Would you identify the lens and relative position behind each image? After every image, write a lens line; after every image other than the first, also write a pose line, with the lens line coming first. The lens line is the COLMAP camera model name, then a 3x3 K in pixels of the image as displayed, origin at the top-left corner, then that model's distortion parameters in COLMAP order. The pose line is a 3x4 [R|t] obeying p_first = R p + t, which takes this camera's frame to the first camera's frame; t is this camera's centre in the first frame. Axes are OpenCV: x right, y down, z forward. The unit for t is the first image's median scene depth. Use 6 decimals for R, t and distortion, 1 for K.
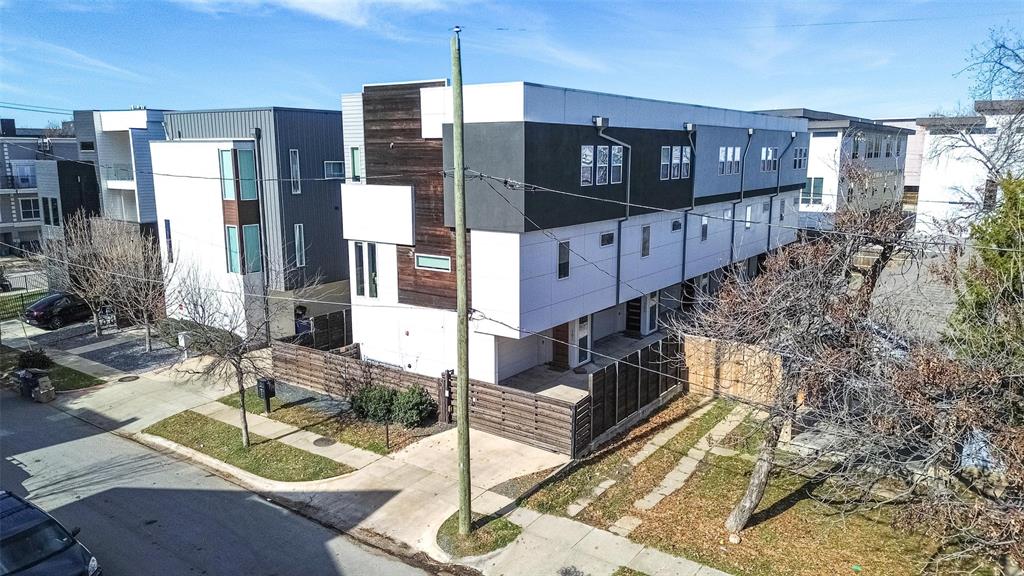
lens RADIAL K [[731.6, 0, 513.6], [0, 731.6, 296.6], [0, 0, 1]] dist [0.049459, -0.001815]
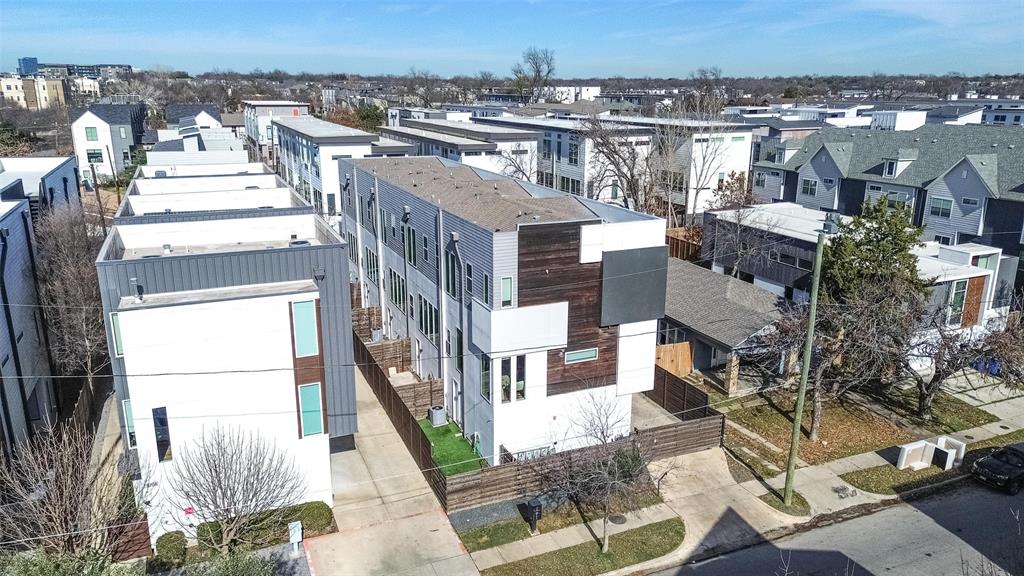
lens RADIAL K [[731.6, 0, 514.5], [0, 731.6, 282.2], [0, 0, 1]] dist [0.049459, -0.001815]
pose [[0.512897, -0.212997, 0.831606, -1.227768], [0.168782, 0.974842, 0.145587, -0.384054], [-0.841695, 0.065689, 0.535943, 0.422986]]
